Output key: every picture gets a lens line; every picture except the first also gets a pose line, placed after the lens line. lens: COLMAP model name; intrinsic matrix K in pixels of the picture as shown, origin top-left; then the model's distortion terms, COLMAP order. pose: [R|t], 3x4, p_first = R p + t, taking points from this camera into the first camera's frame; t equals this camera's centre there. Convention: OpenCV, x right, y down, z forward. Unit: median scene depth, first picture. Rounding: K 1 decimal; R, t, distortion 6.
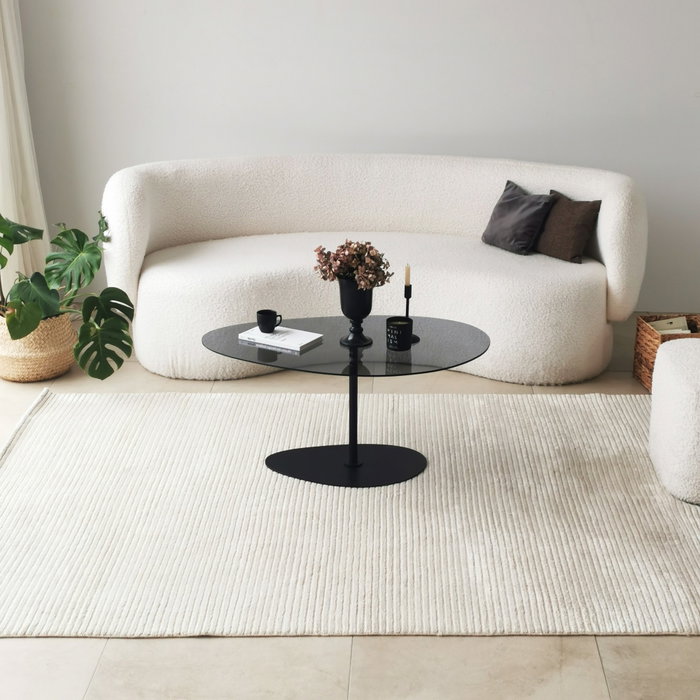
lens RADIAL K [[1276.9, 0, 350.2], [0, 1276.9, 385.1], [0, 0, 1]] dist [0.151907, -1.459231]
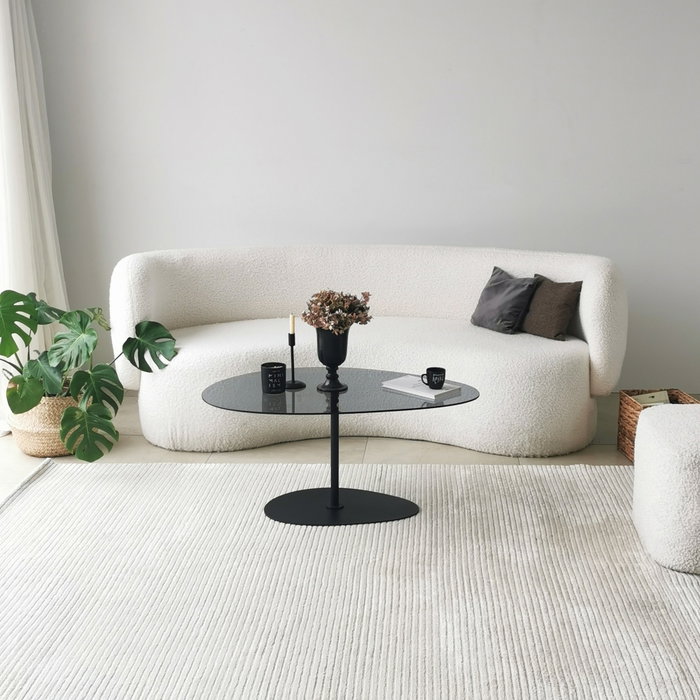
lens RADIAL K [[1060.7, 0, 354.4], [0, 1060.7, 360.2], [0, 0, 1]] dist [0.017222, 0.012625]
pose [[0.999387, -0.002169, -0.034946, 0.041965], [-0.001854, 0.993401, -0.114676, 0.021874], [0.034964, 0.114670, 0.992788, 0.145805]]
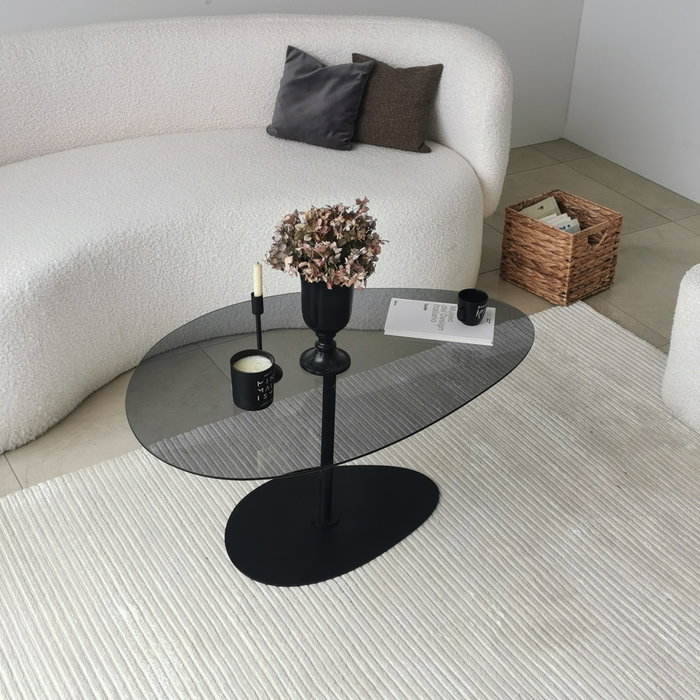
lens RADIAL K [[1060.7, 0, 354.4], [0, 1060.7, 360.2], [0, 0, 1]] dist [0.017222, 0.012625]
pose [[0.834350, -0.281847, 0.473731, -0.207232], [0.164772, 0.947628, 0.273591, -0.169195], [-0.526032, -0.150213, 0.837094, 0.506405]]
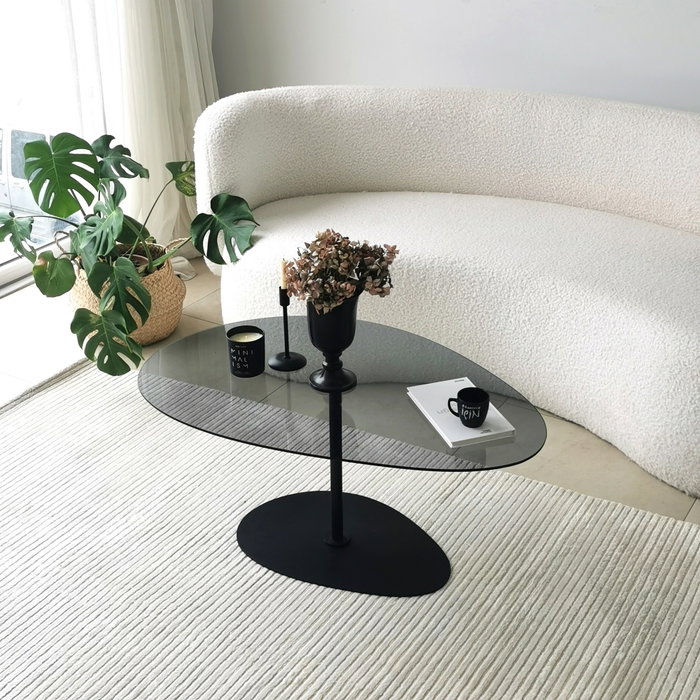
lens RADIAL K [[1060.7, 0, 354.4], [0, 1060.7, 360.2], [0, 0, 1]] dist [0.017222, 0.012625]
pose [[0.876007, 0.211176, -0.433608, 0.218224], [-0.152935, 0.974276, 0.165523, -0.136375], [0.457408, -0.078686, 0.885769, 0.470147]]
